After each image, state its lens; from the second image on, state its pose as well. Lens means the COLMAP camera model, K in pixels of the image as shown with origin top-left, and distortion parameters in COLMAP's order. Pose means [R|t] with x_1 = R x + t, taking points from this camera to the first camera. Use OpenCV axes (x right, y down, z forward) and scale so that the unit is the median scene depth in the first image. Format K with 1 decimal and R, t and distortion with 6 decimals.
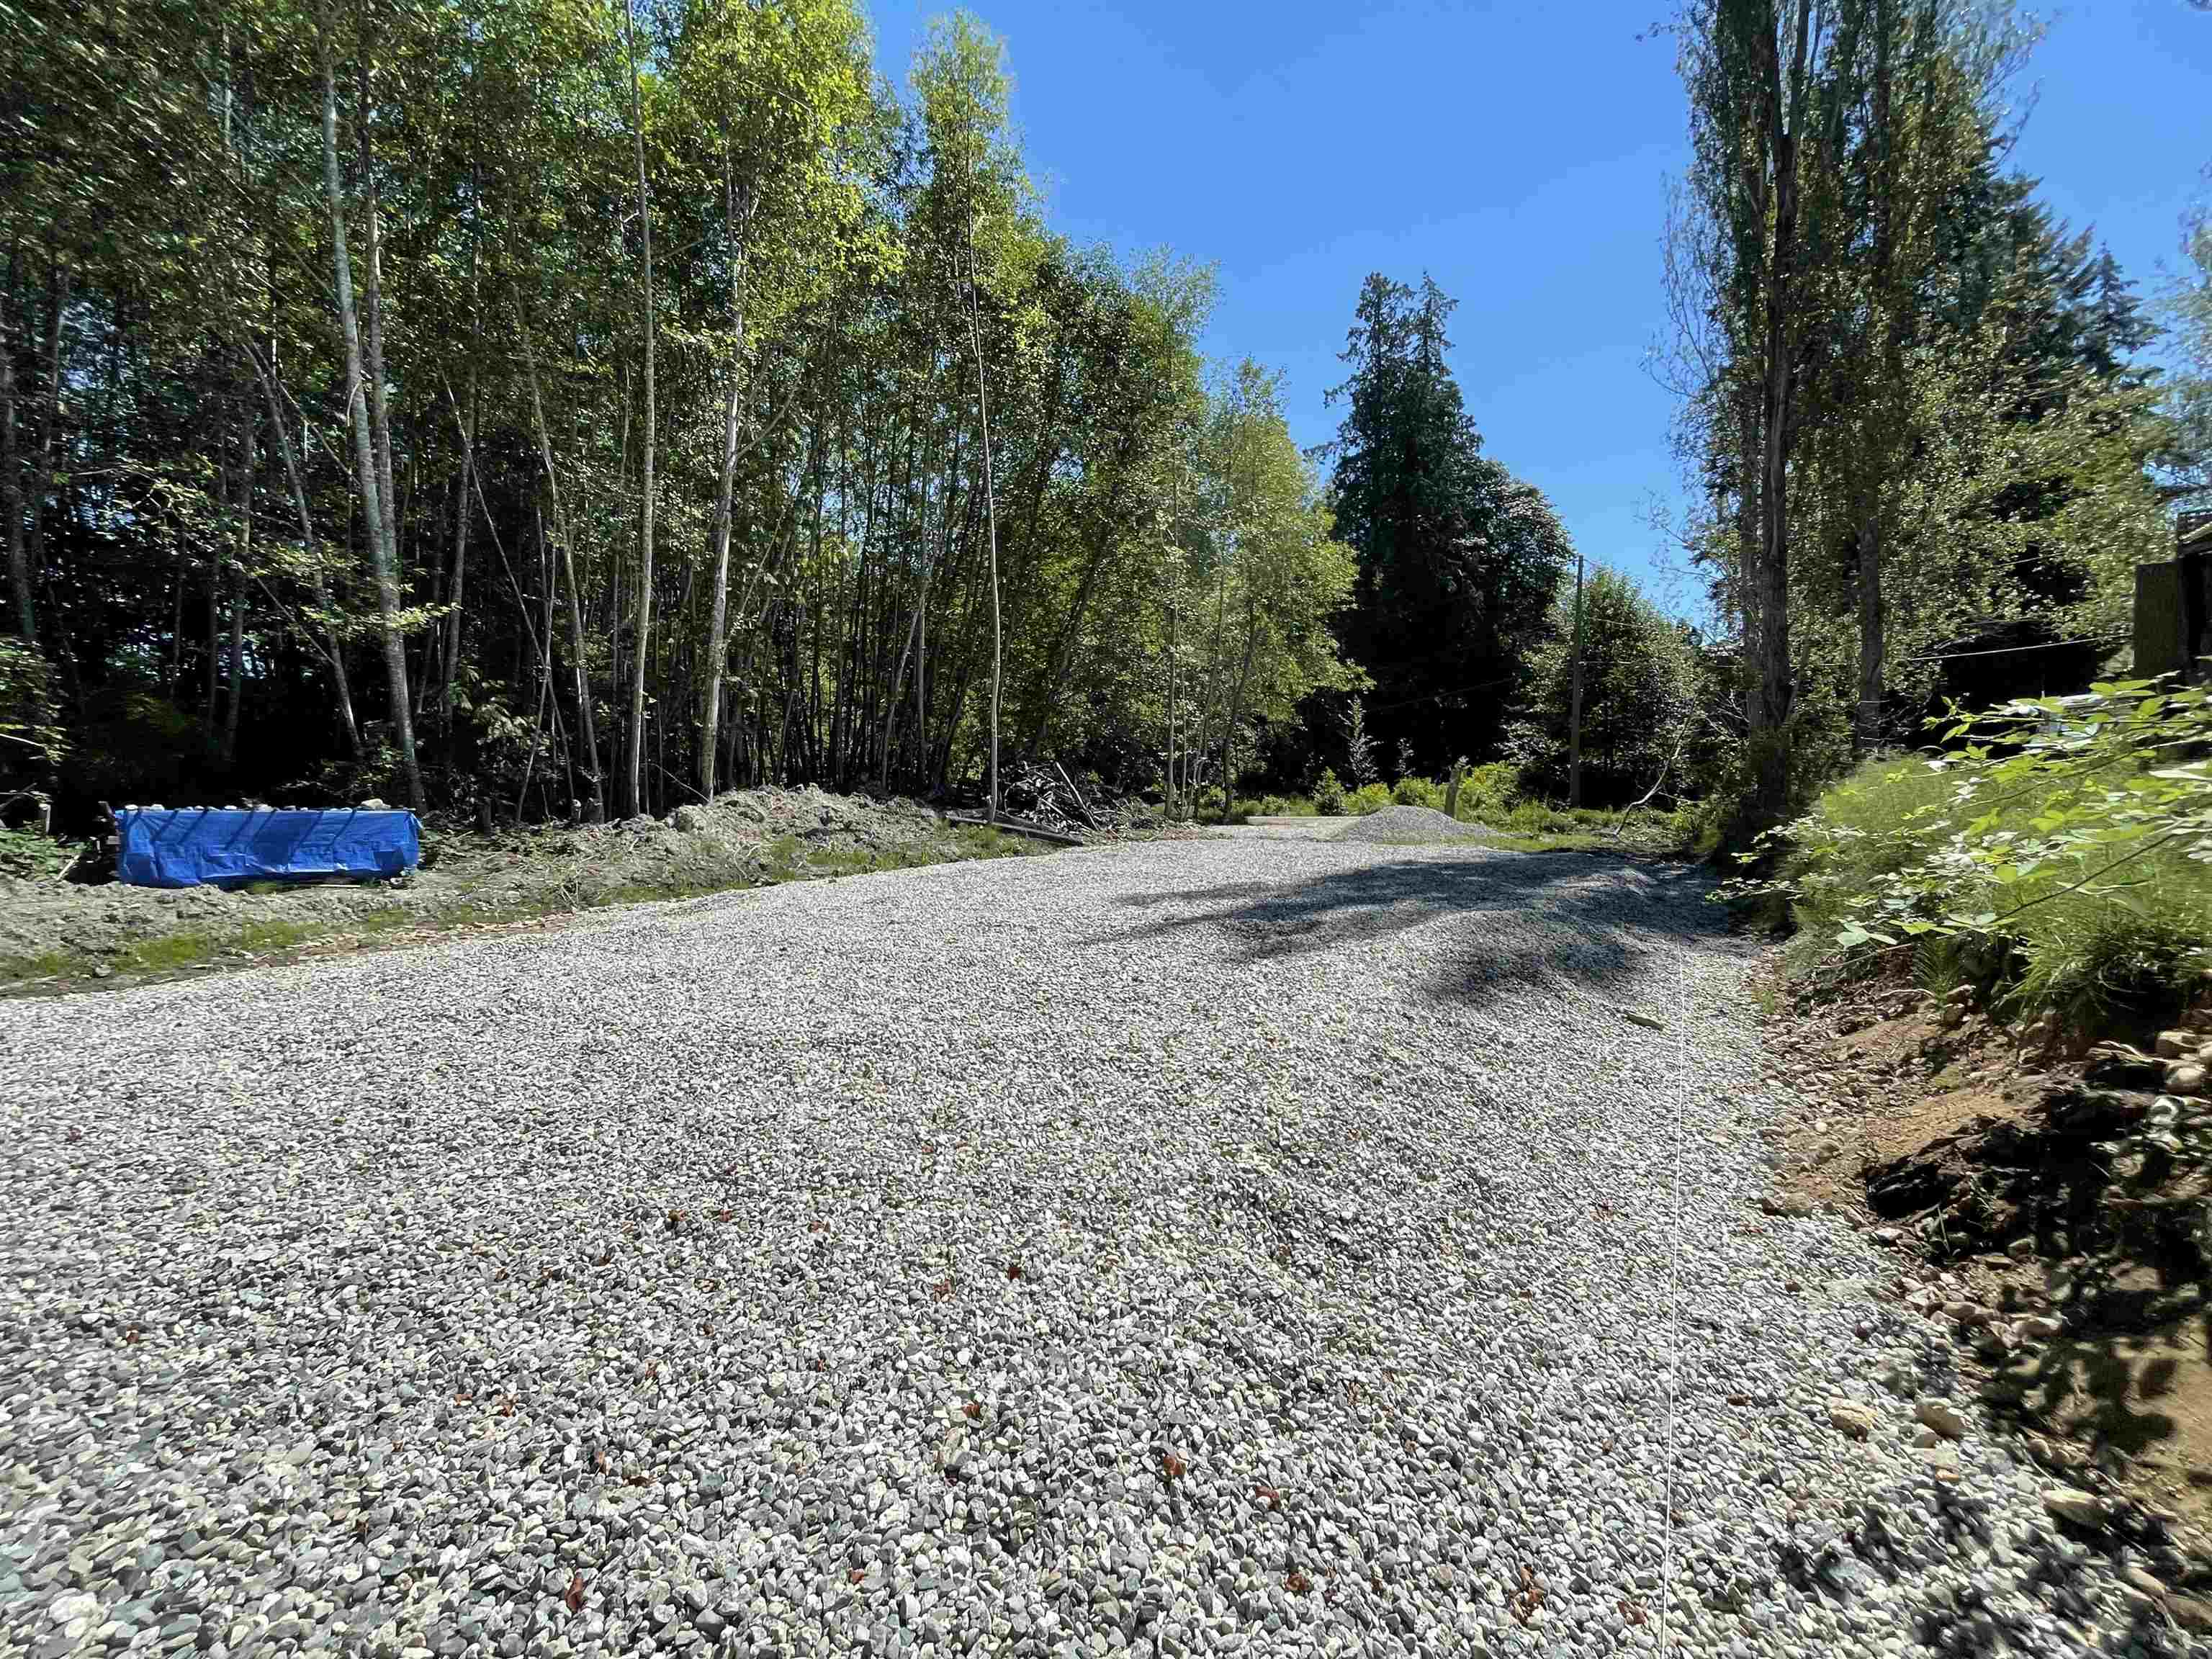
lens RADIAL K [[889.7, 0, 1106.0], [0, 889.7, 829.5], [0, 0, 1]] dist [-0.011028, 0.000170]
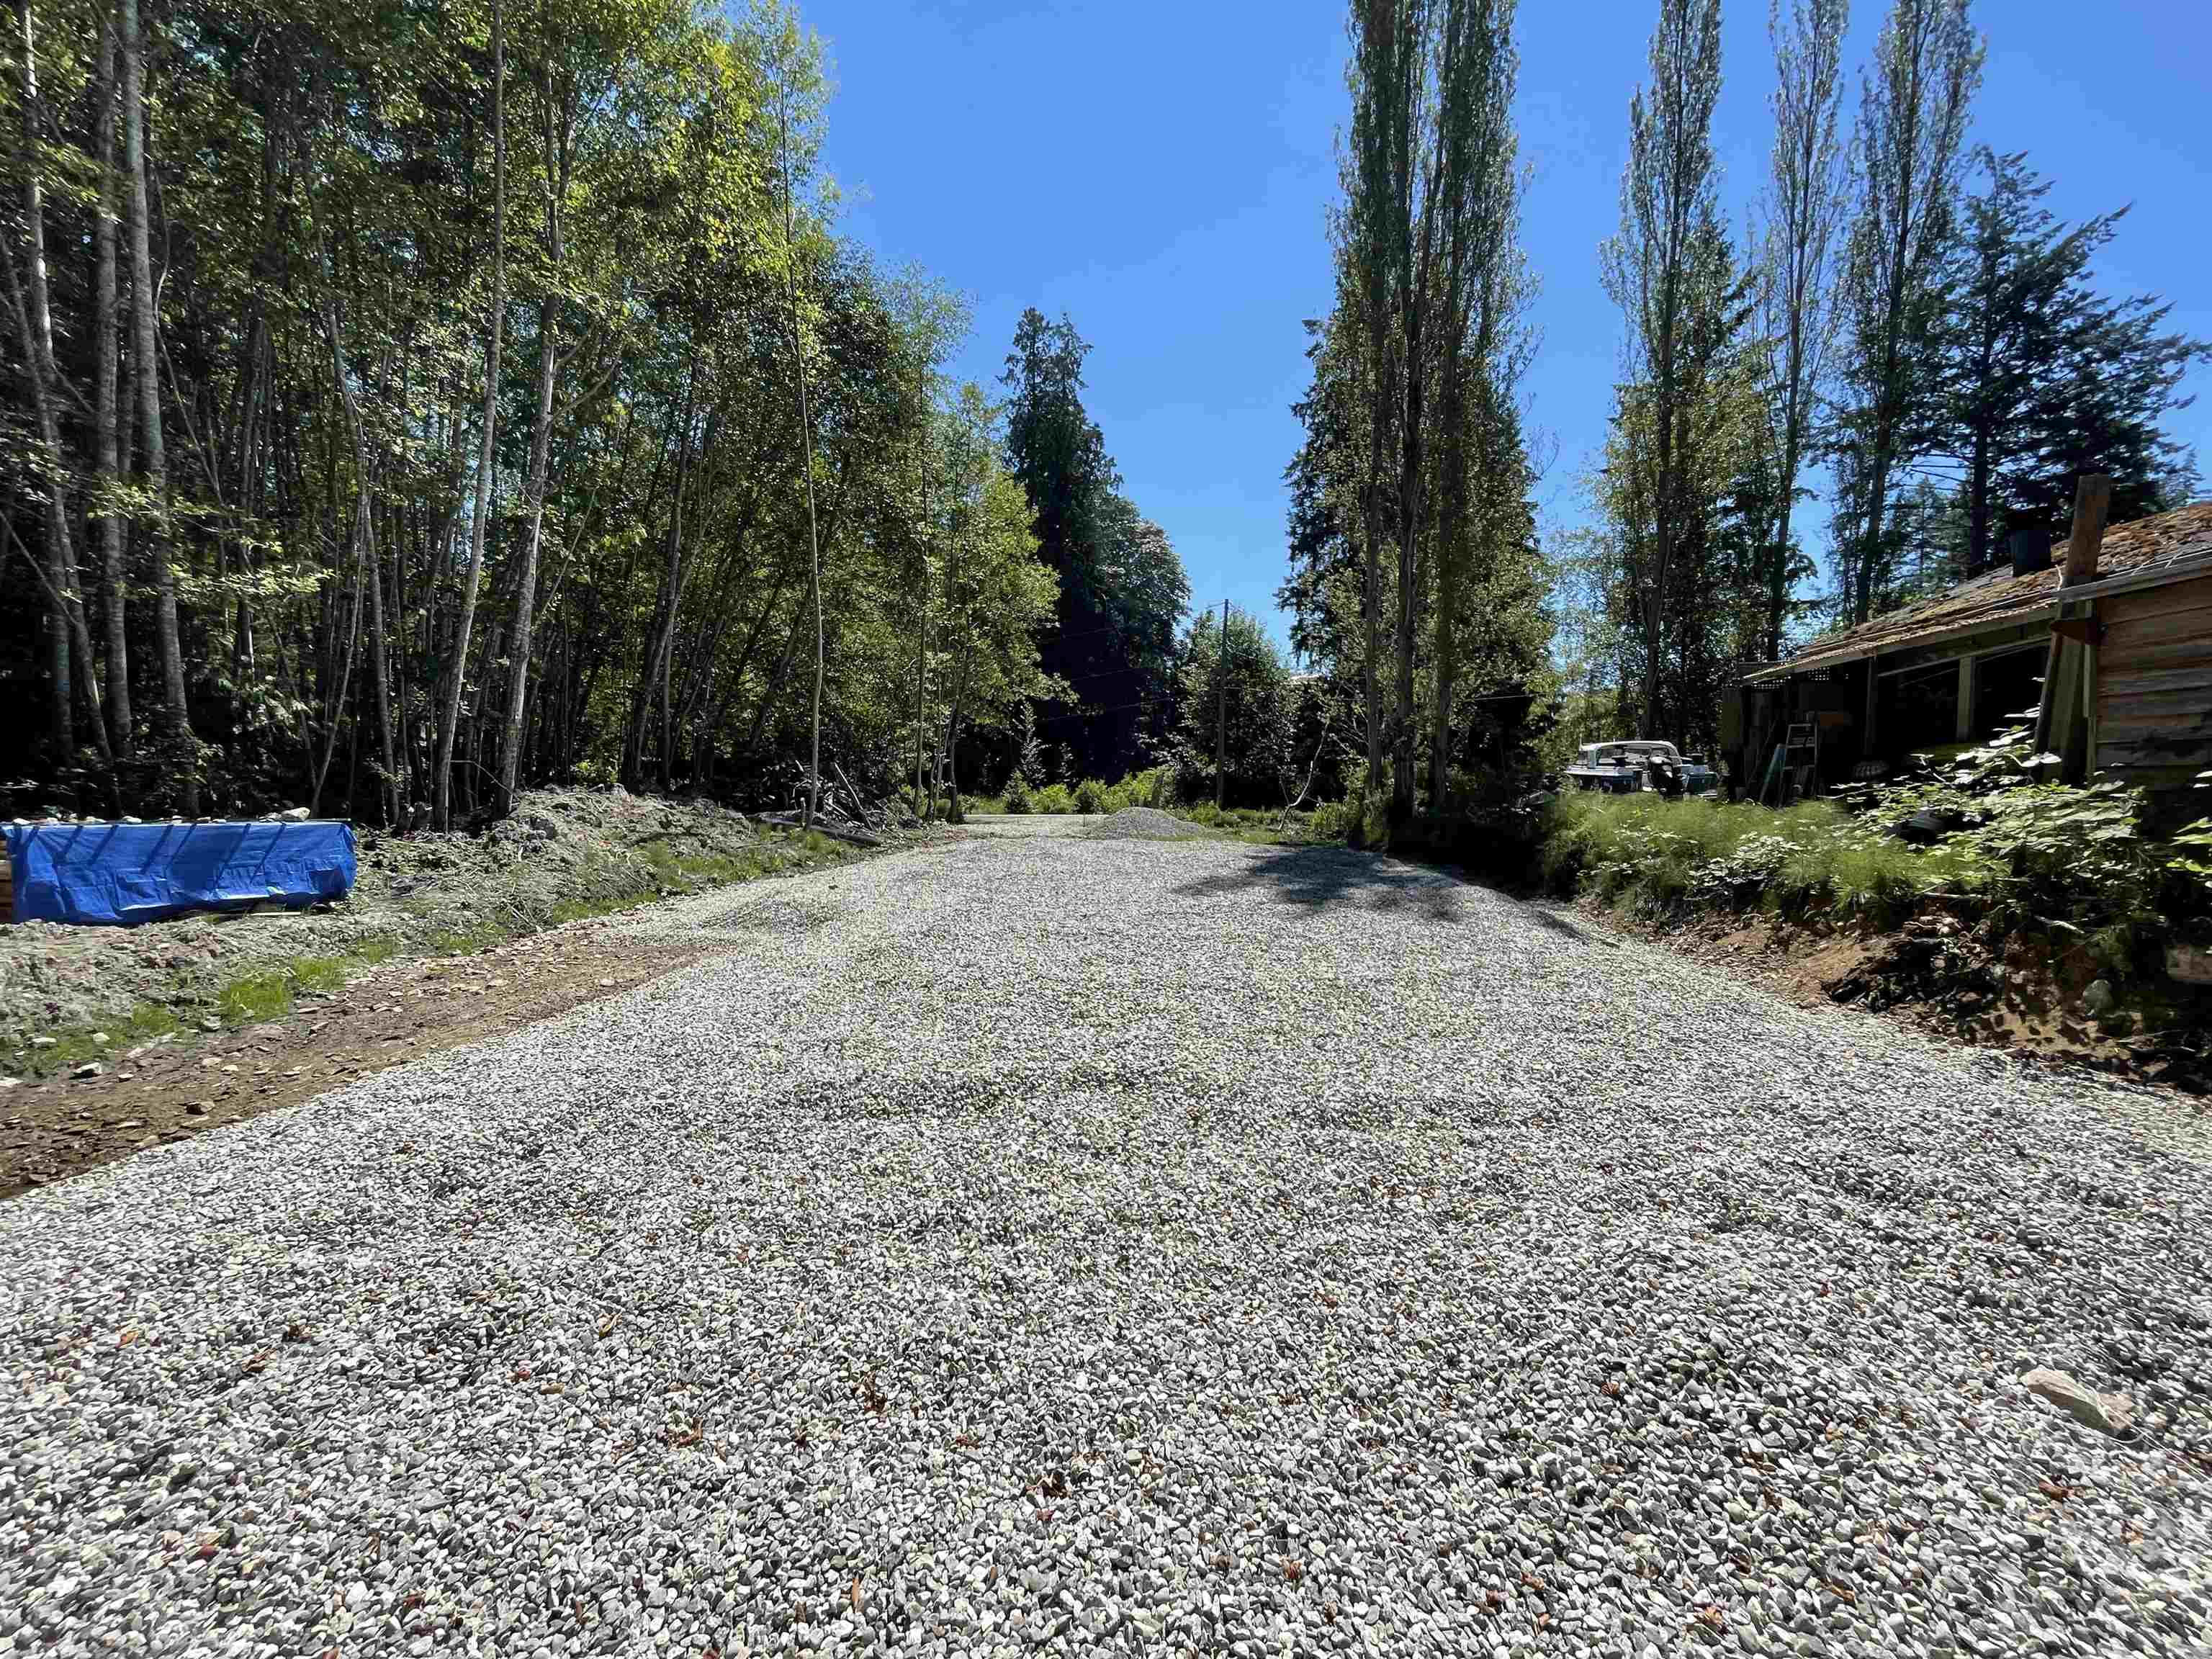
lens RADIAL K [[886.2, 0, 1108.6], [0, 886.2, 831.8], [0, 0, 1]] dist [-0.007443, 0.000193]
pose [[0.900371, -0.009747, 0.435013, -1.292174], [0.005982, 0.999932, 0.010023, -0.038811], [-0.435081, -0.006422, 0.900368, -0.187875]]
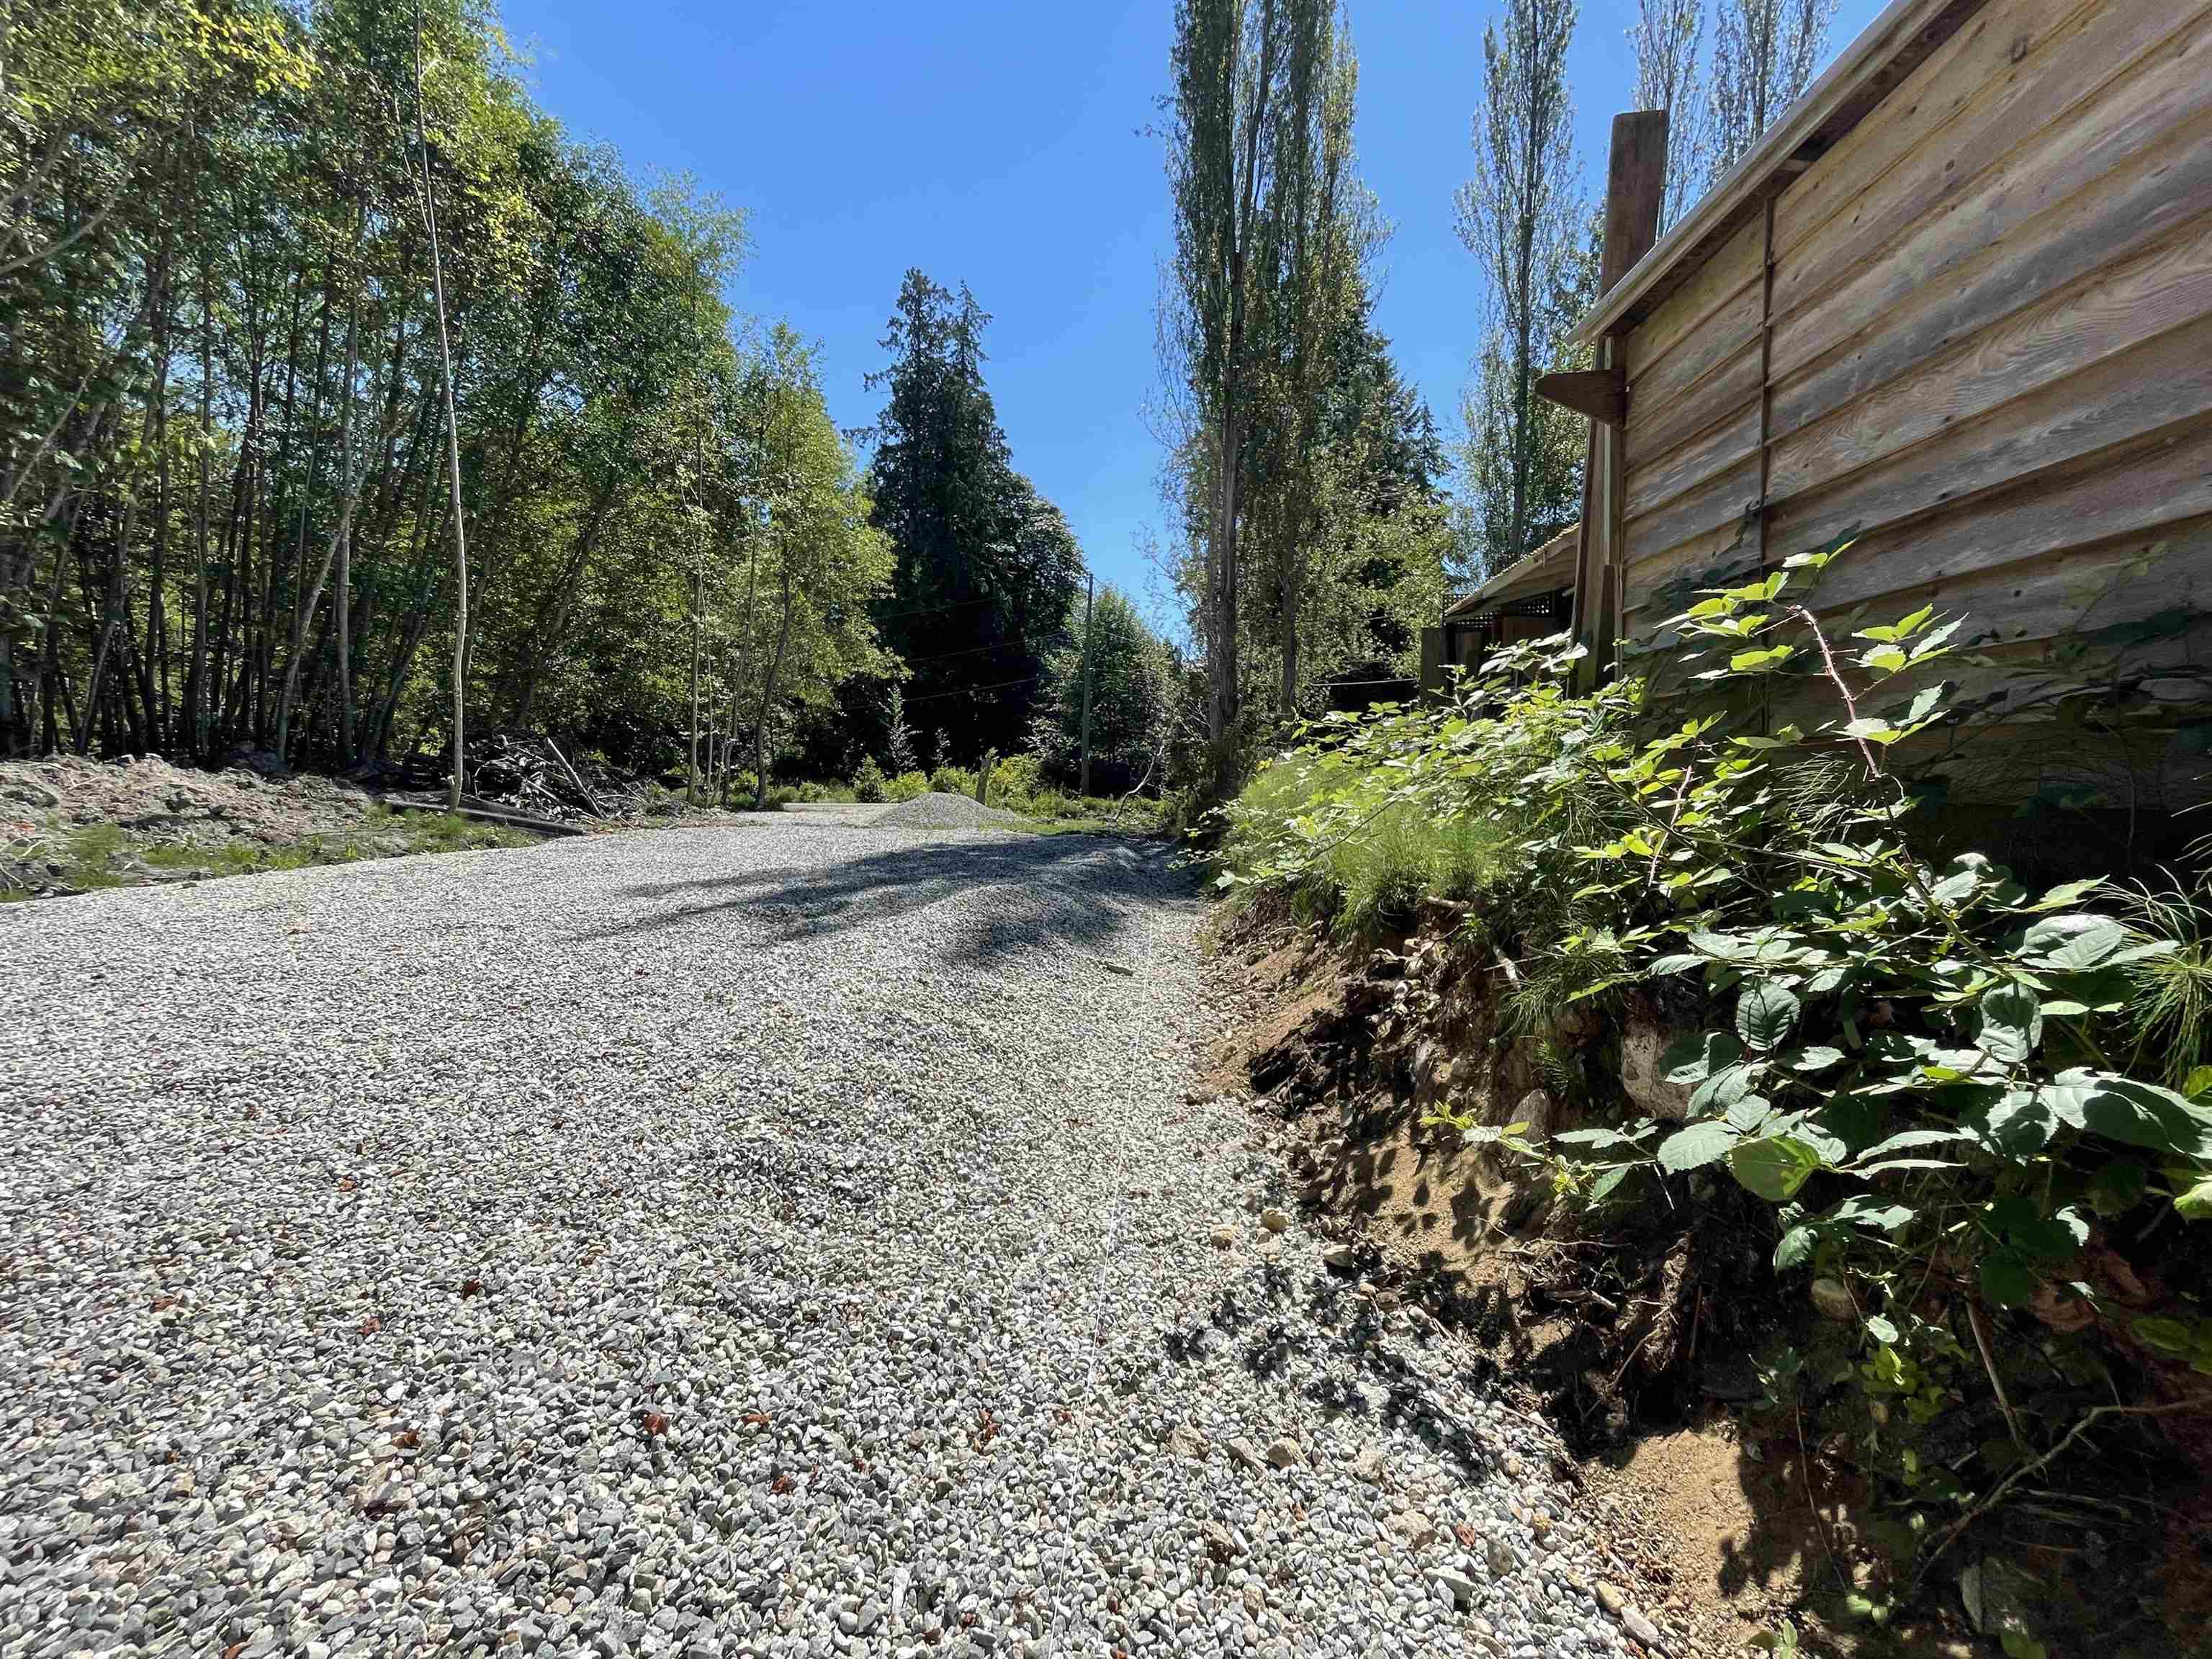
lens RADIAL K [[894.4, 0, 1105.8], [0, 894.4, 820.6], [0, 0, 1]] dist [-0.009404, 0.002661]
pose [[0.876389, -0.003520, 0.481591, 0.016009], [0.002025, 0.999991, 0.003624, 0.013332], [-0.481600, -0.002201, 0.876389, -0.052784]]
